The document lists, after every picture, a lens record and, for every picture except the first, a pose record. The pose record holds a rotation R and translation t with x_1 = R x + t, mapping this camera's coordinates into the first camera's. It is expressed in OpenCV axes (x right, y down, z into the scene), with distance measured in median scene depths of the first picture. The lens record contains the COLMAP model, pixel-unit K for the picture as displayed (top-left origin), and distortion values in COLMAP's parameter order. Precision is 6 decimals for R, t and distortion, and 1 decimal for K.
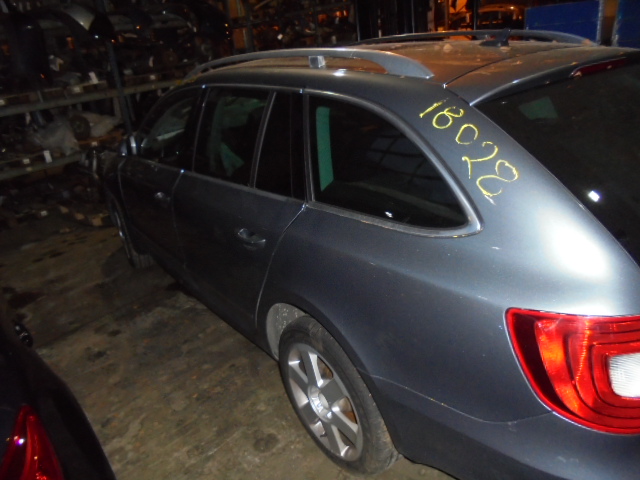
lens RADIAL K [[483.7, 0, 317.9], [0, 483.7, 243.2], [0, 0, 1]] dist [-0.004709, -0.000788]
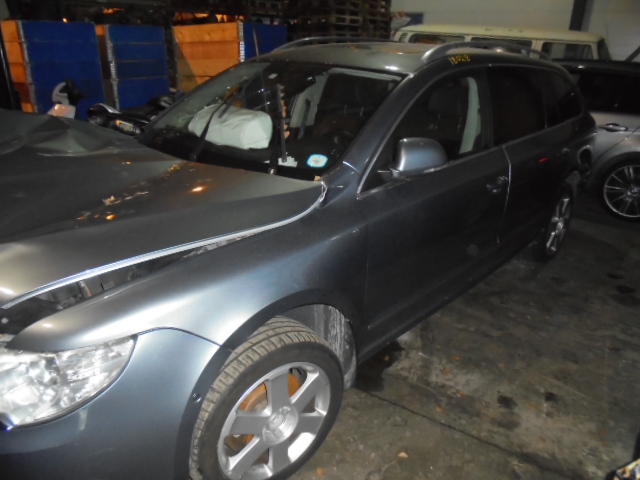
lens RADIAL K [[483.7, 0, 317.8], [0, 483.7, 236.4], [0, 0, 1]] dist [-0.004709, -0.000788]
pose [[-0.186432, -0.354021, 0.916467, -1.034306], [0.322057, 0.859258, 0.397436, -0.458848], [-0.928182, 0.369249, -0.046178, 1.303744]]
